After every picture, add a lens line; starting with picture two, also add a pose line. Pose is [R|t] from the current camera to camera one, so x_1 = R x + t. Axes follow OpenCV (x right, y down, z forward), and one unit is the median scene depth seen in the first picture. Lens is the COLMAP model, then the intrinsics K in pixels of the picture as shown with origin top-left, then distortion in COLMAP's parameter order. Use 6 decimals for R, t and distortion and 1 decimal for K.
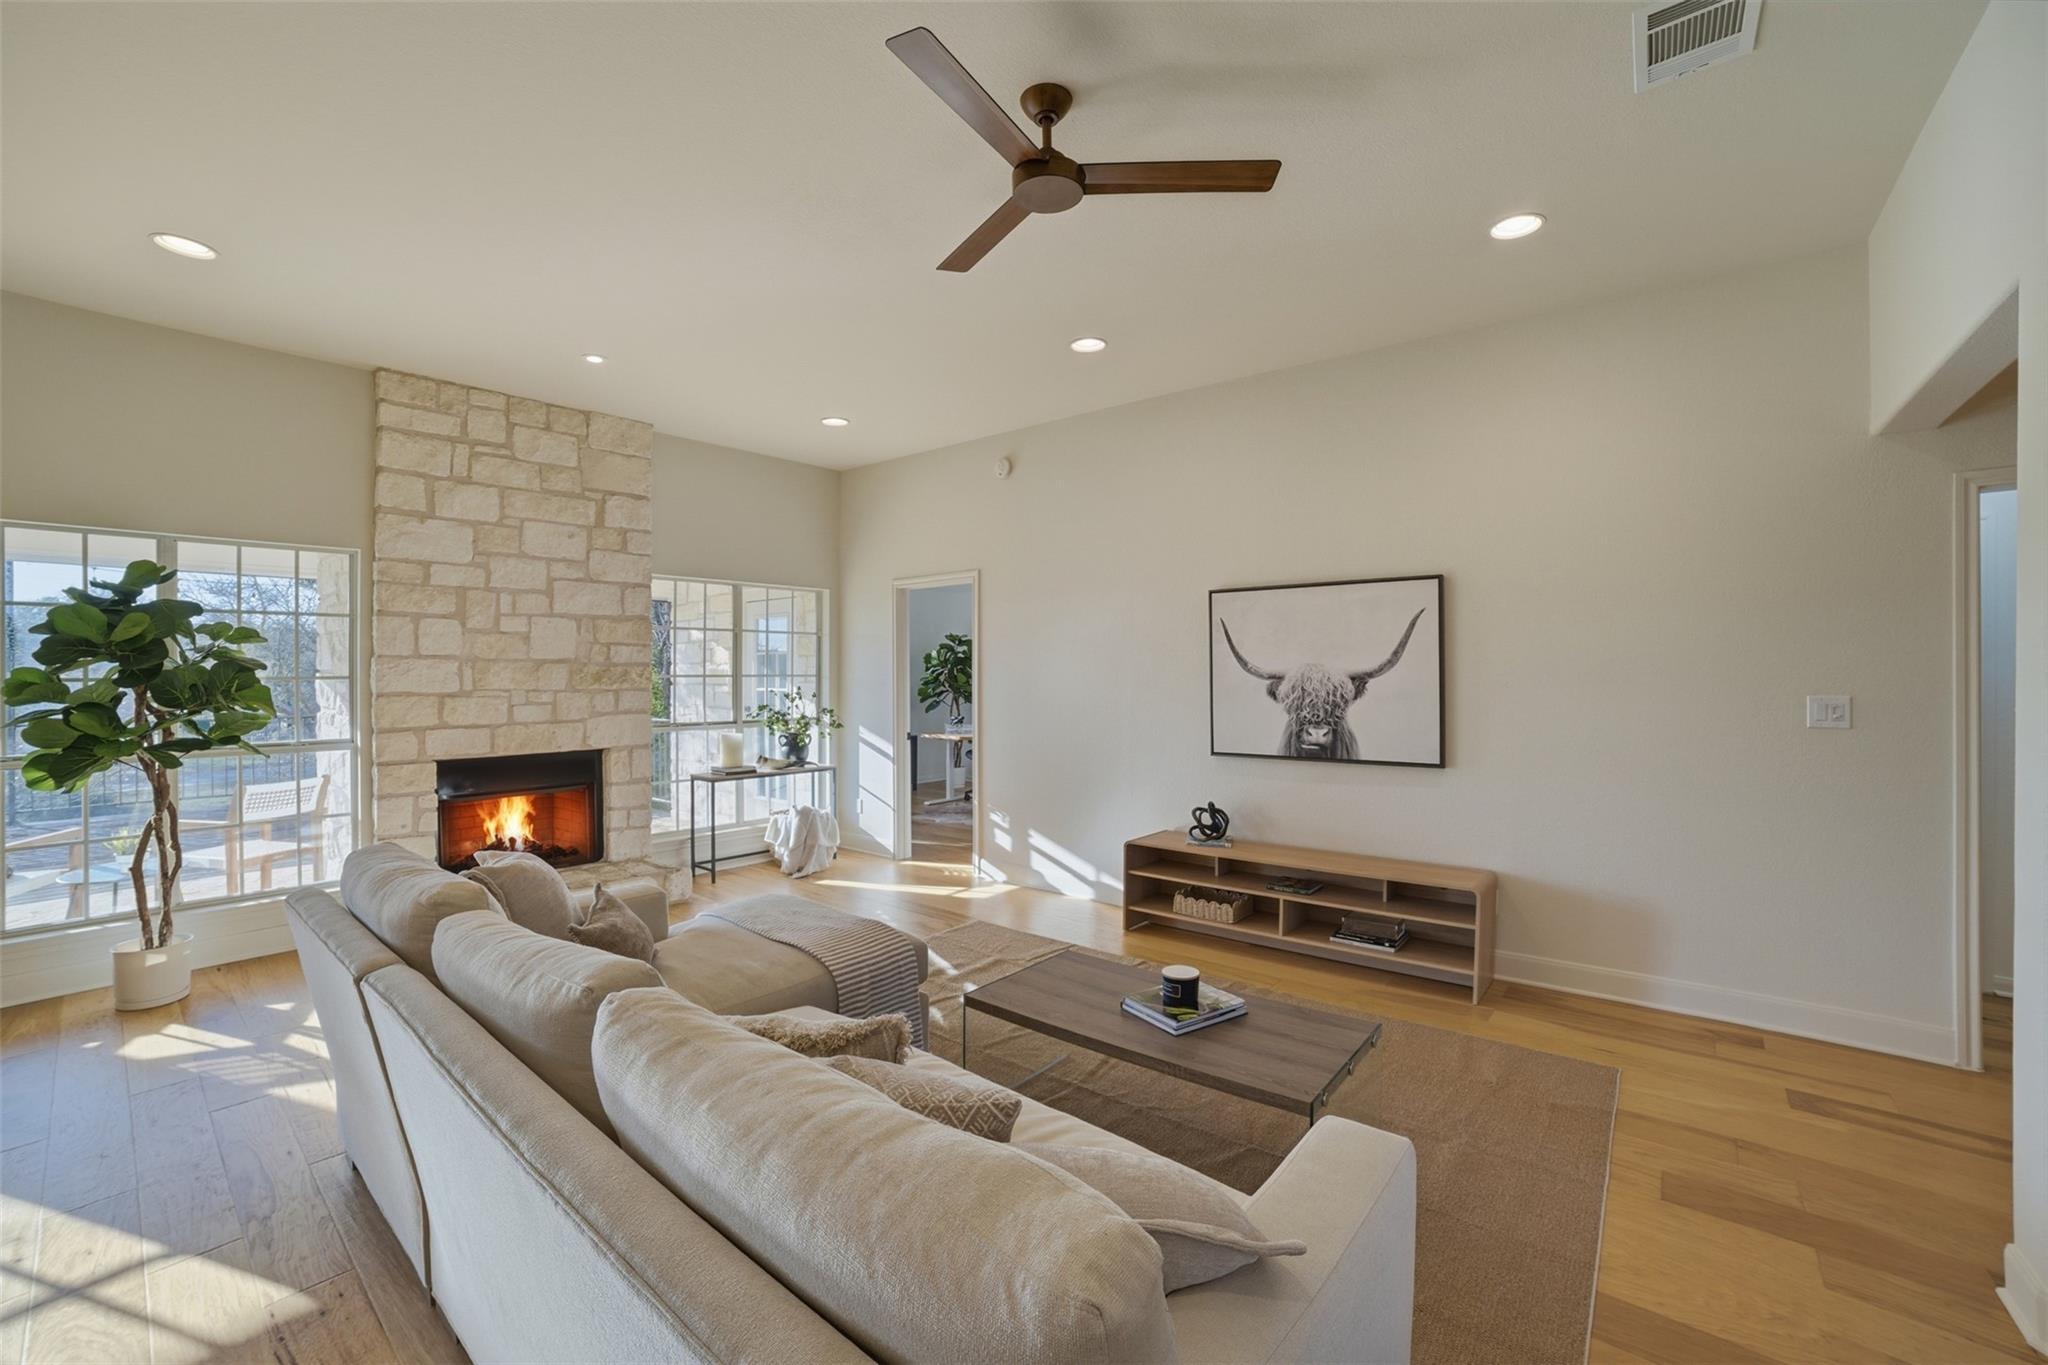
lens RADIAL K [[837.9, 0, 1007.3], [0, 837.9, 676.0], [0, 0, 1]] dist [-0.108975, 0.035271]
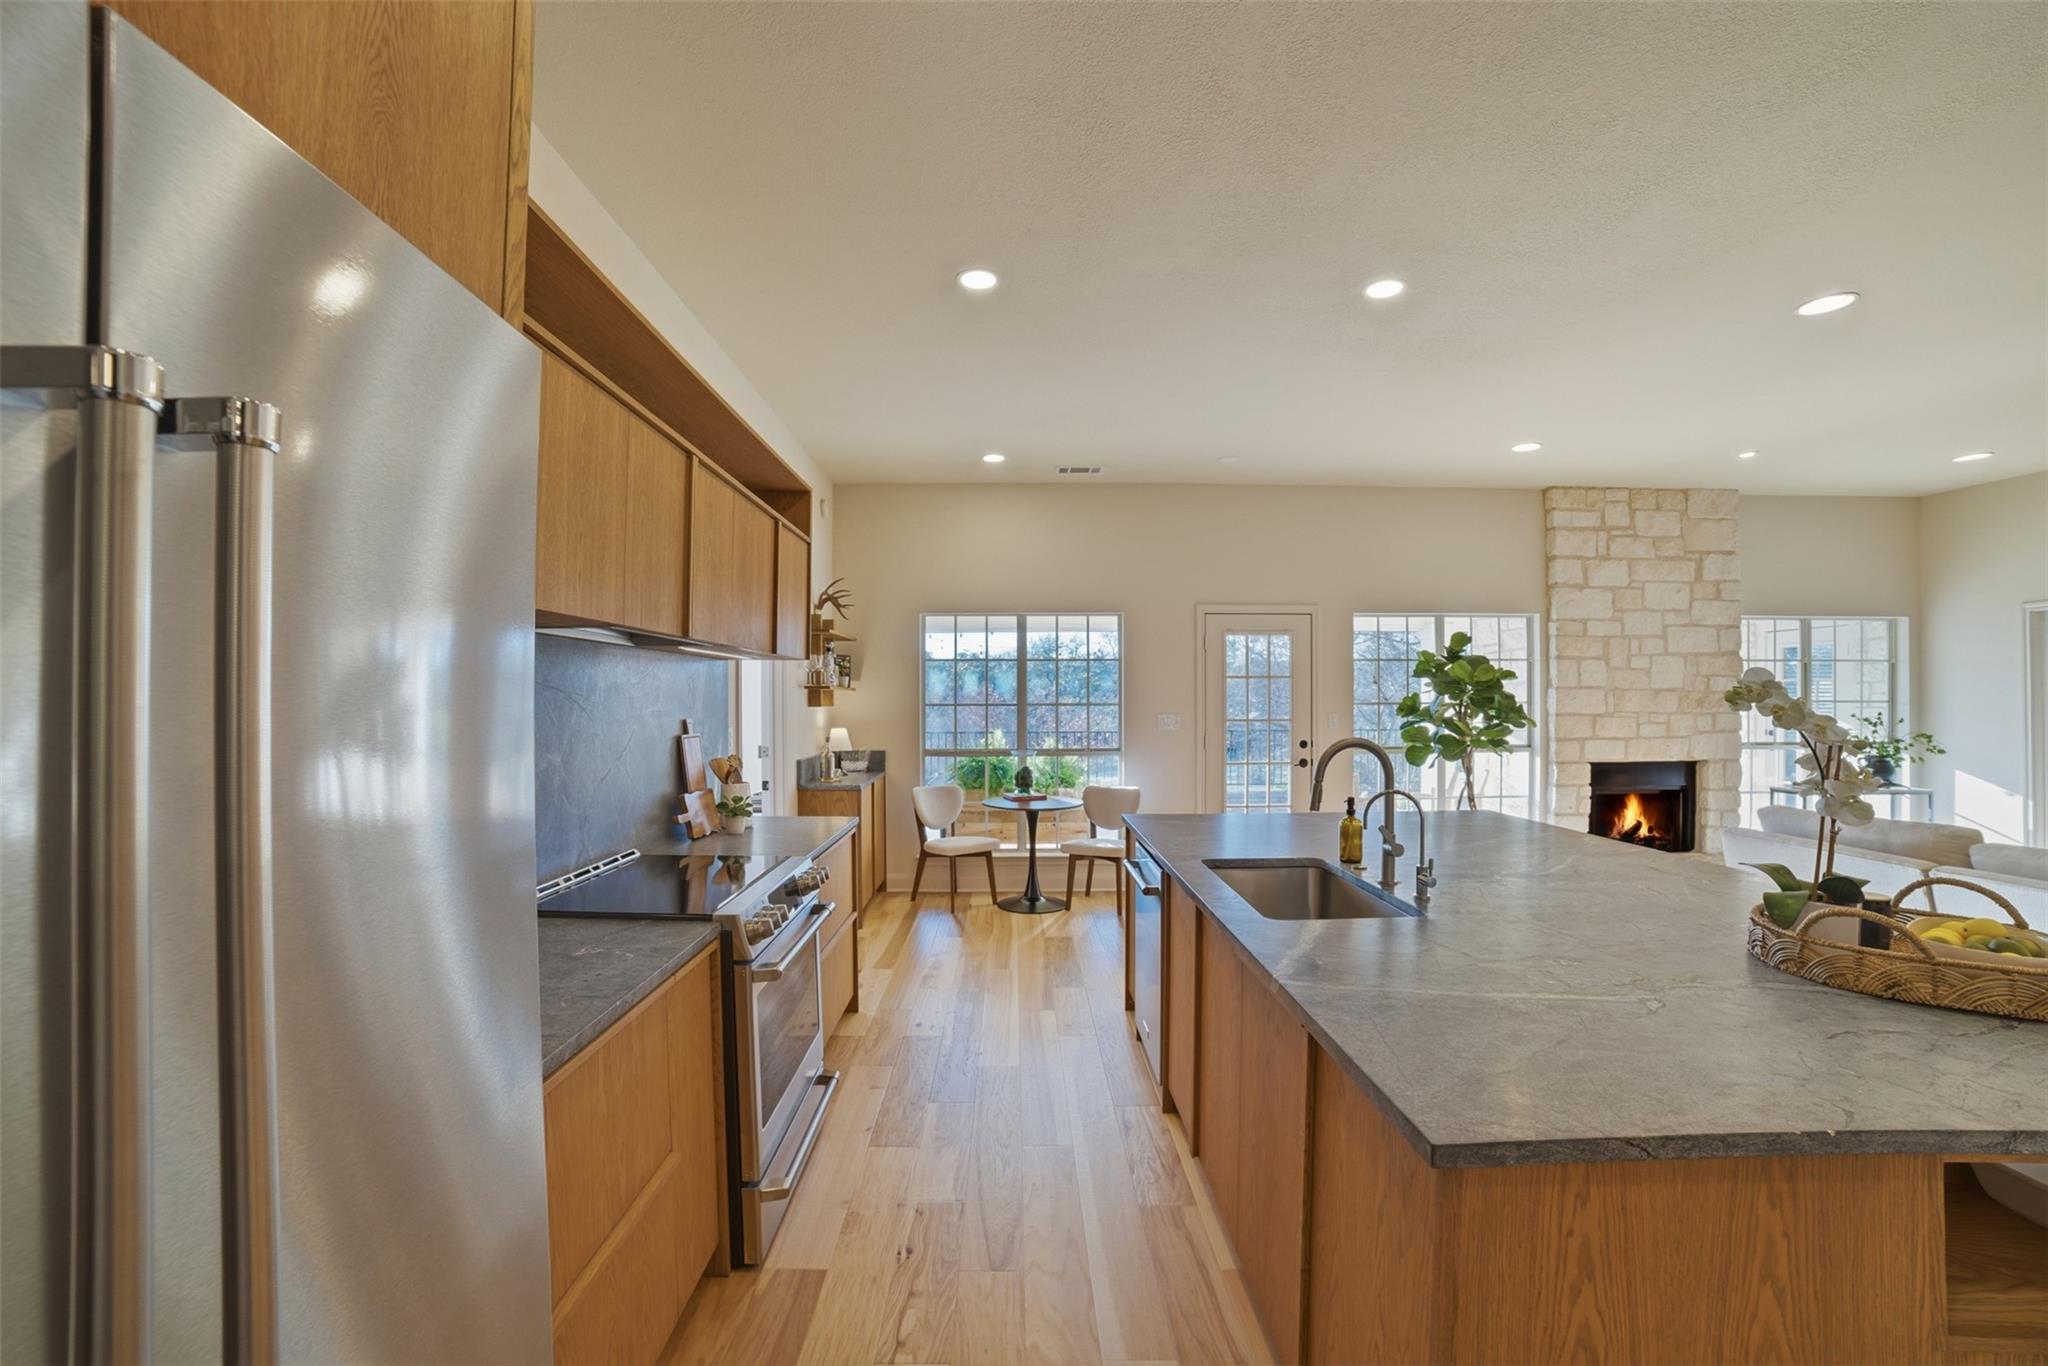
lens RADIAL K [[837.9, 0, 1007.3], [0, 837.9, 676.5], [0, 0, 1]] dist [-0.108975, 0.035271]
pose [[0.642936, -0.005887, -0.765898, -0.303398], [-0.004130, 0.999929, -0.011152, -0.023376], [0.765909, 0.010333, 0.642866, -0.658244]]
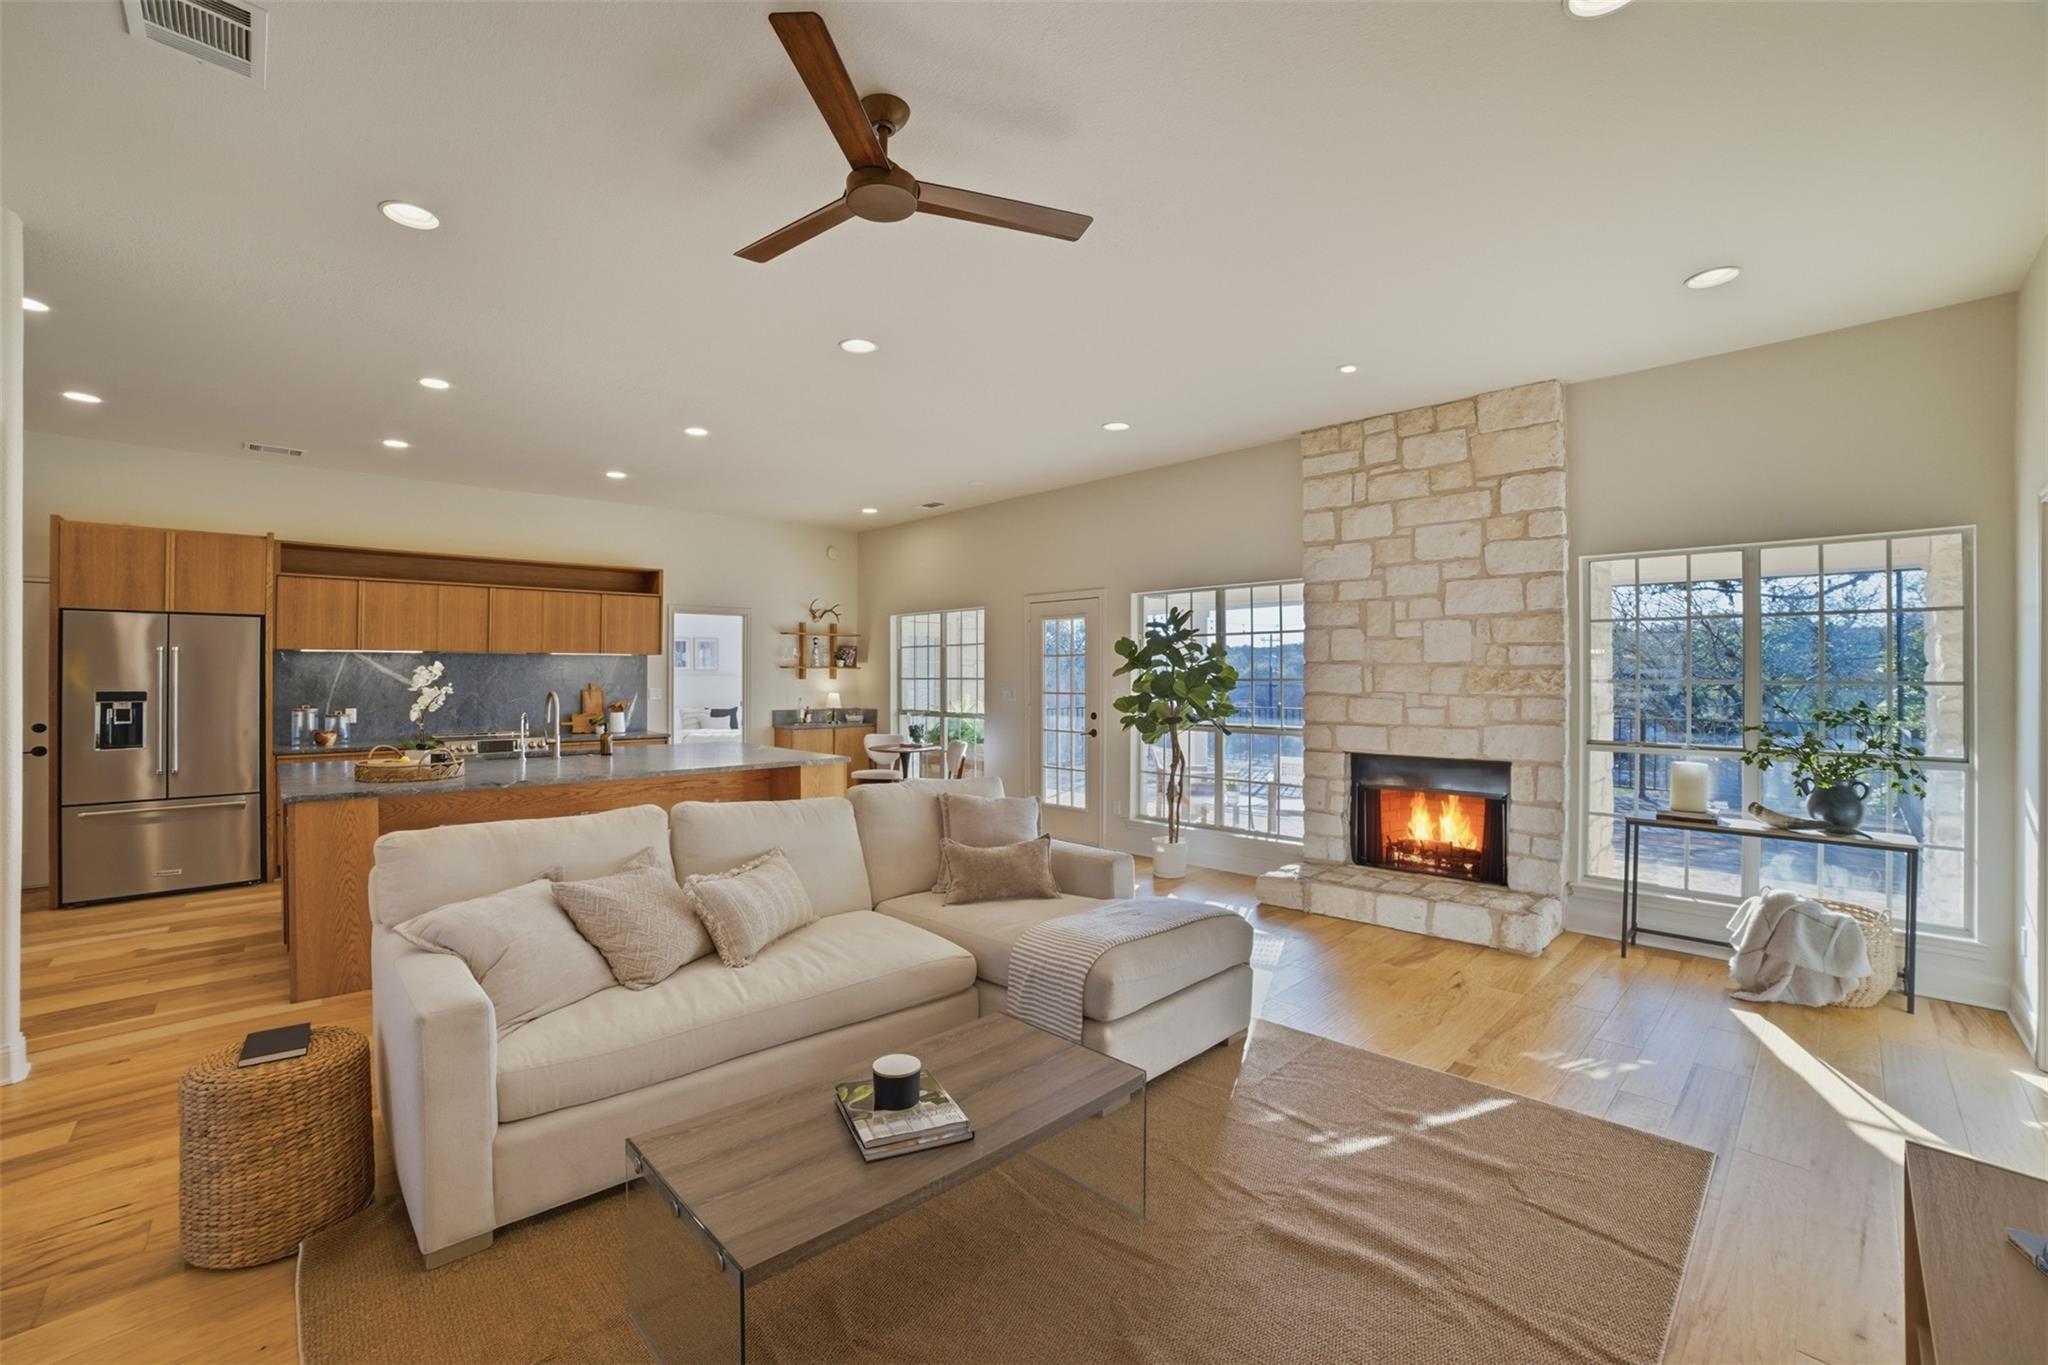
lens RADIAL K [[846.4, 0, 1019.3], [0, 846.4, 668.9], [0, 0, 1]] dist [-0.104382, 0.030753]
pose [[-0.107598, -0.004231, -0.994185, 0.532280], [-0.004611, 0.999982, -0.003756, -0.007676], [0.994184, 0.004180, -0.107616, 0.655295]]
